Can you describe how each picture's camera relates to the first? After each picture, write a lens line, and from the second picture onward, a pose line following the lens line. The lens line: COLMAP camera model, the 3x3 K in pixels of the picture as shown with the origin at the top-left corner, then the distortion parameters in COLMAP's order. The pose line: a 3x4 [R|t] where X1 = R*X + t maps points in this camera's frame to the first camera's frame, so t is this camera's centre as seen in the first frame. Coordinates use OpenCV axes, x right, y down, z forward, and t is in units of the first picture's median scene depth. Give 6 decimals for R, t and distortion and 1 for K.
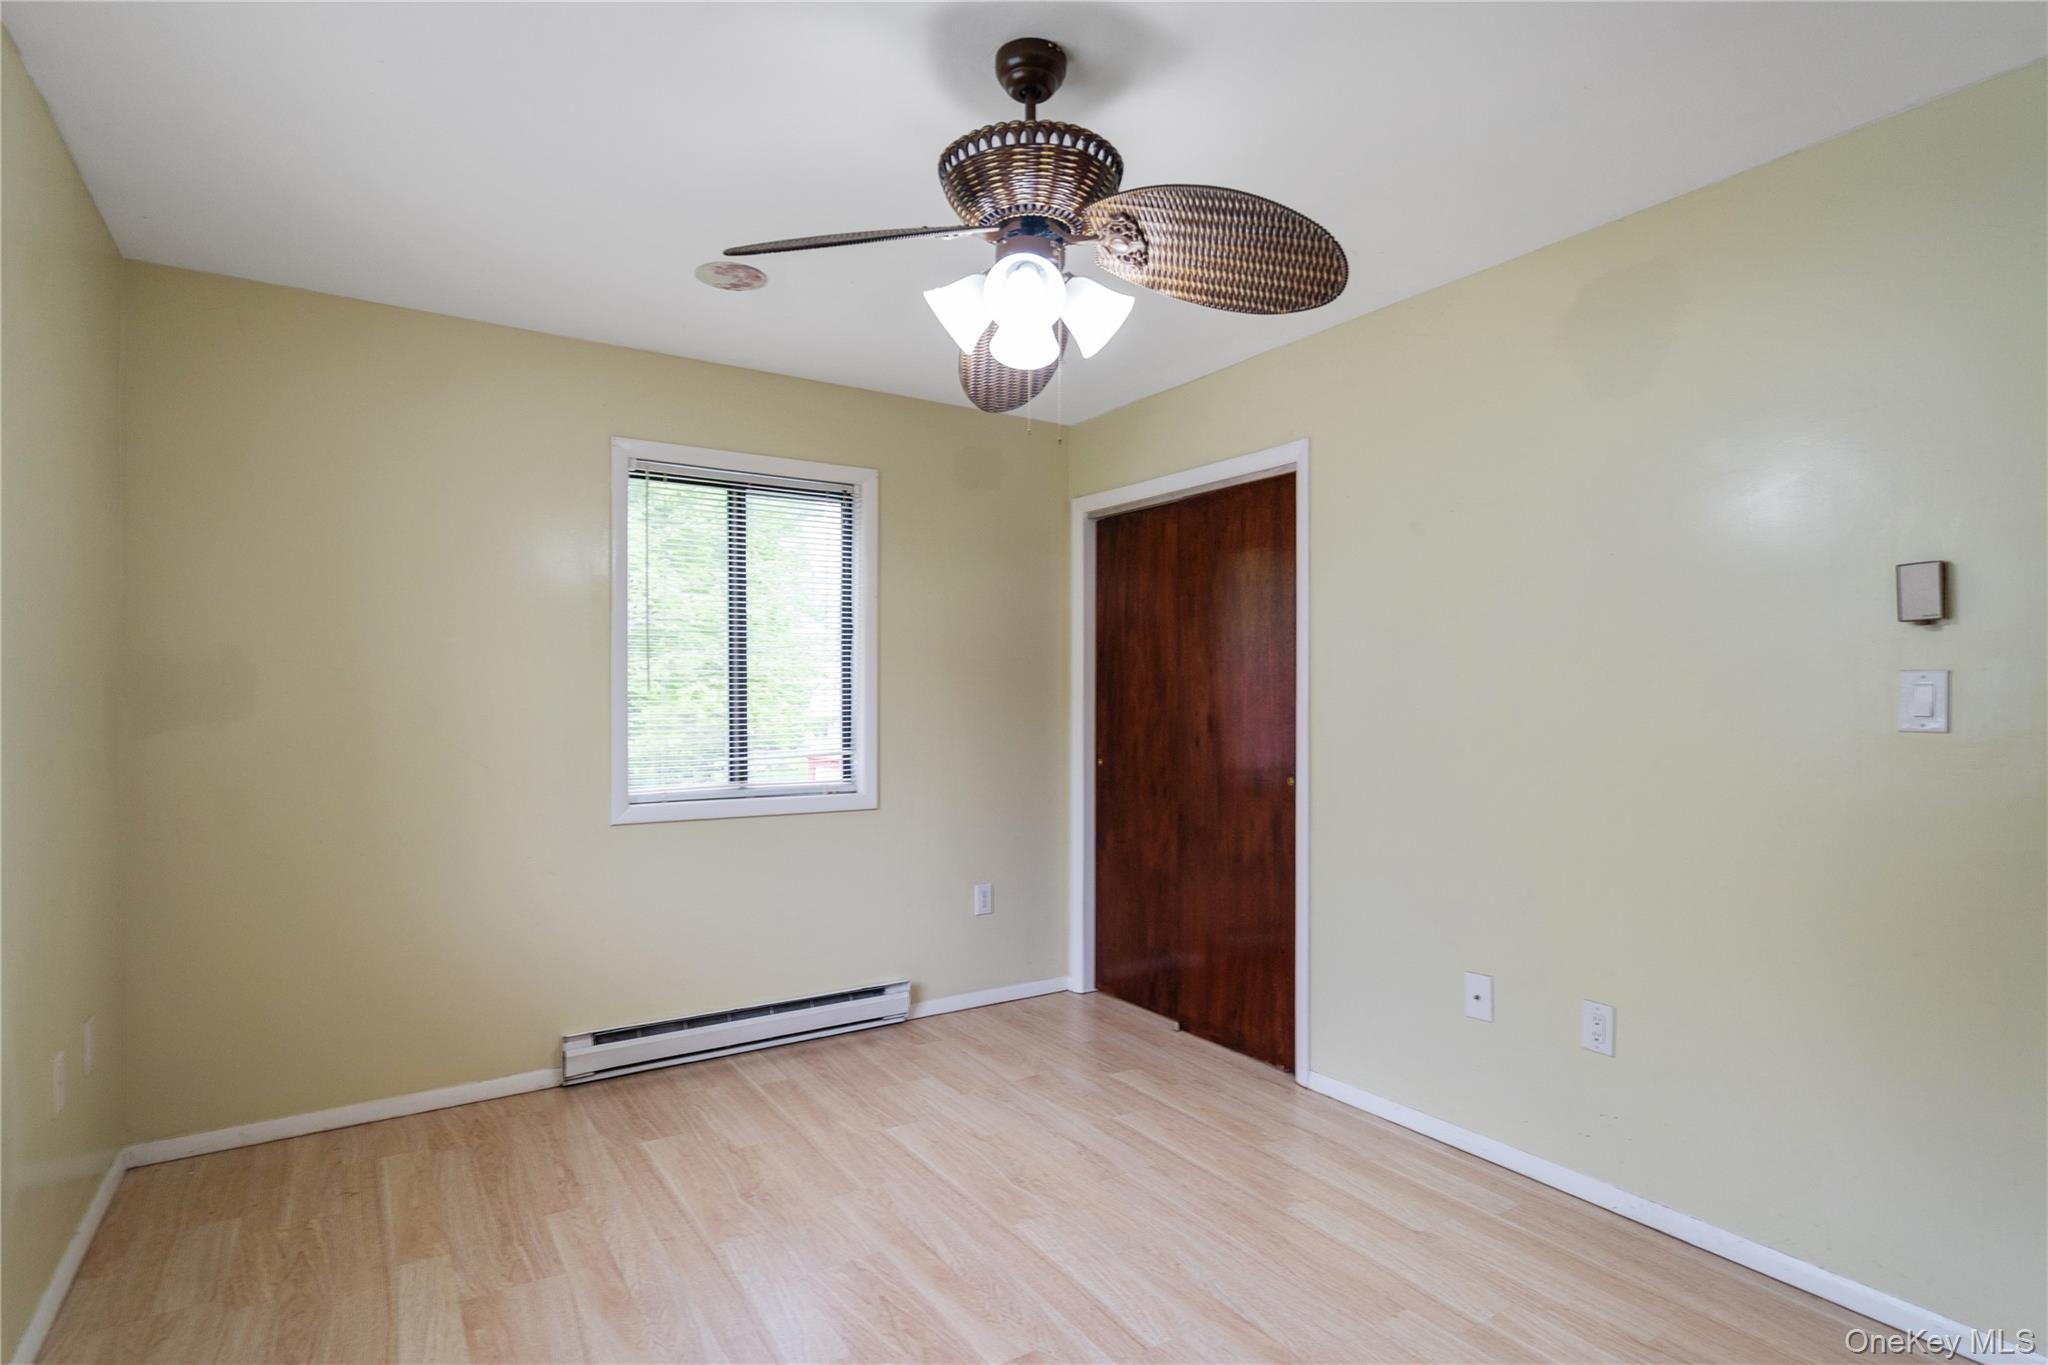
lens RADIAL K [[1046.3, 0, 1023.0], [0, 1046.3, 689.0], [0, 0, 1]] dist [0.000424, 0.000585]
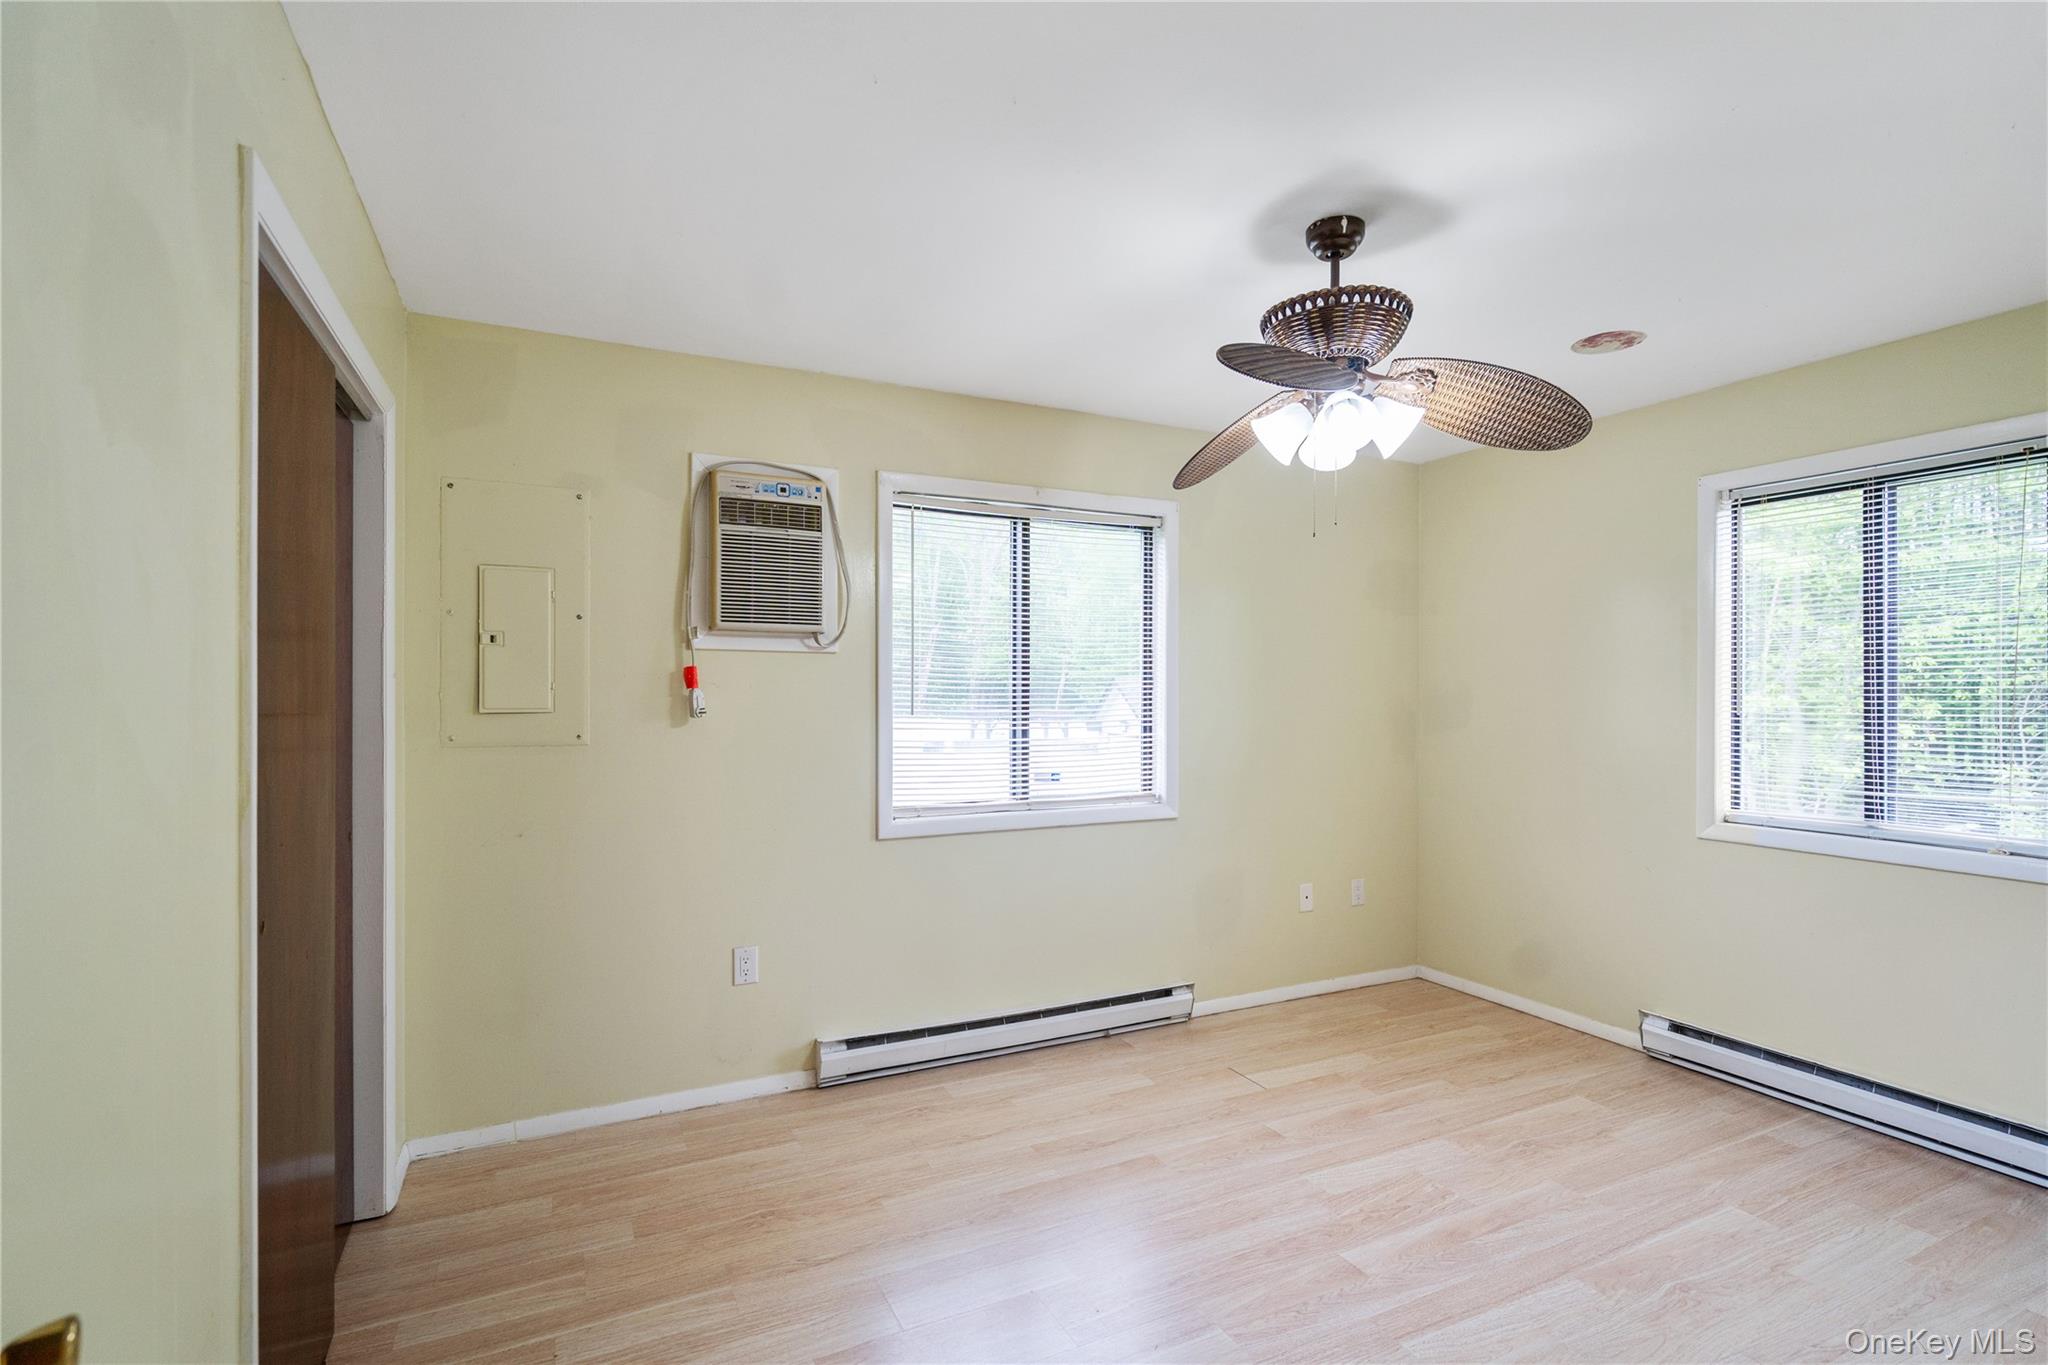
lens RADIAL K [[942.3, 0, 1022.2], [0, 942.3, 674.5], [0, 0, 1]] dist [-0.001826, 0.000559]
pose [[-0.123399, -0.015464, -0.992237, 0.763081], [0.007893, 0.999832, -0.016564, -0.033062], [0.992326, -0.009876, -0.123256, 0.491479]]
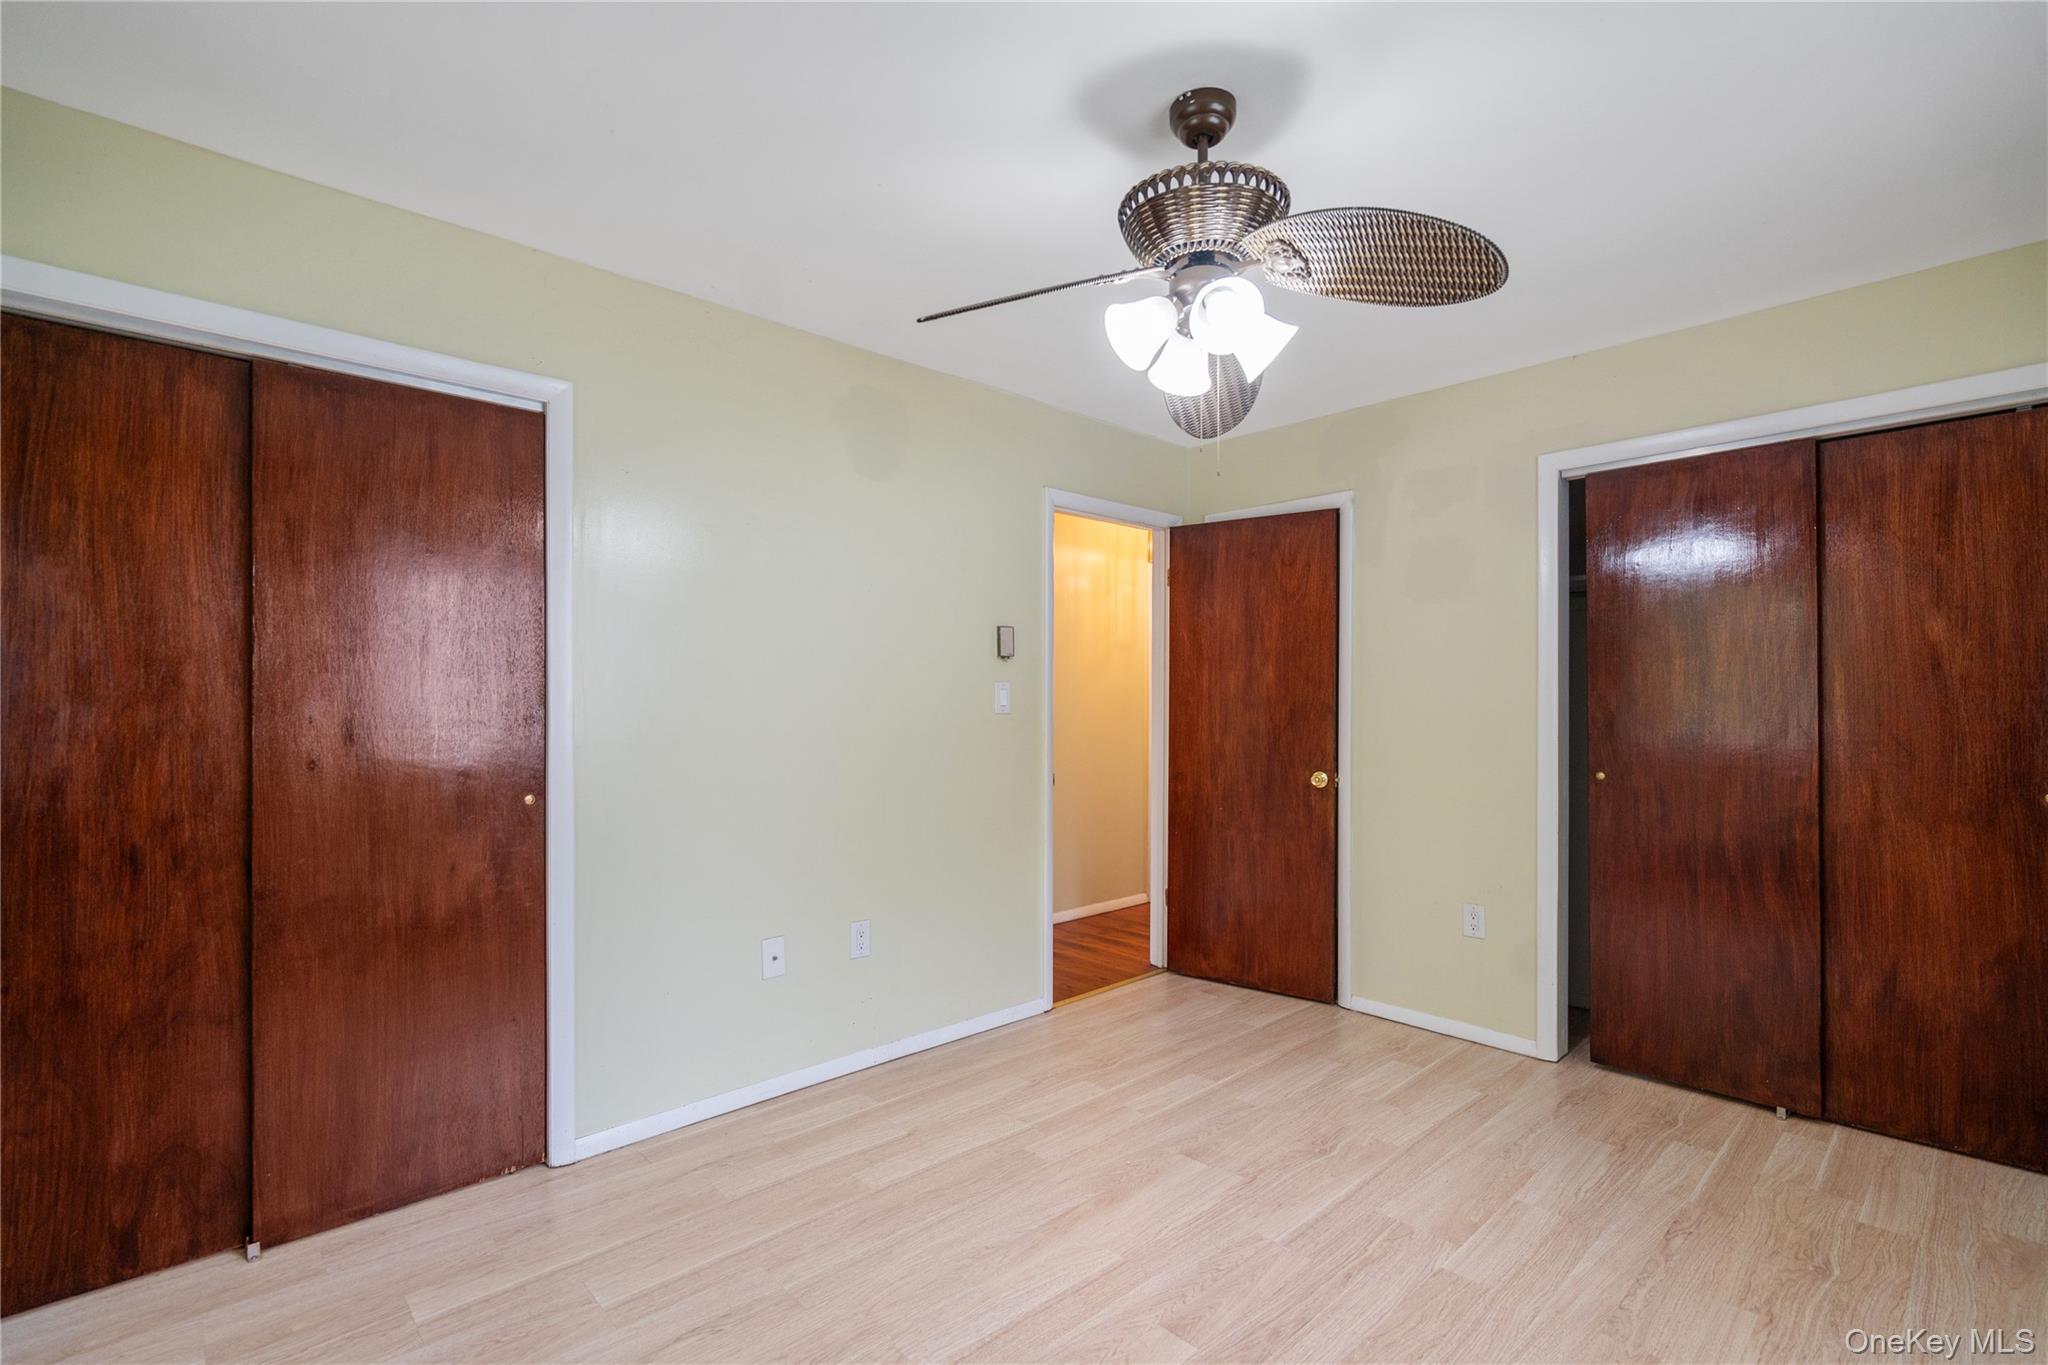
lens RADIAL K [[930.0, 0, 1028.5], [0, 930.0, 697.2], [0, 0, 1]] dist [-0.001902, -0.000511]
pose [[-0.182065, -0.000065, 0.983287, -0.575364], [-0.011418, 0.999933, -0.002048, 0.008680], [-0.983220, -0.011600, -0.182053, 0.861425]]
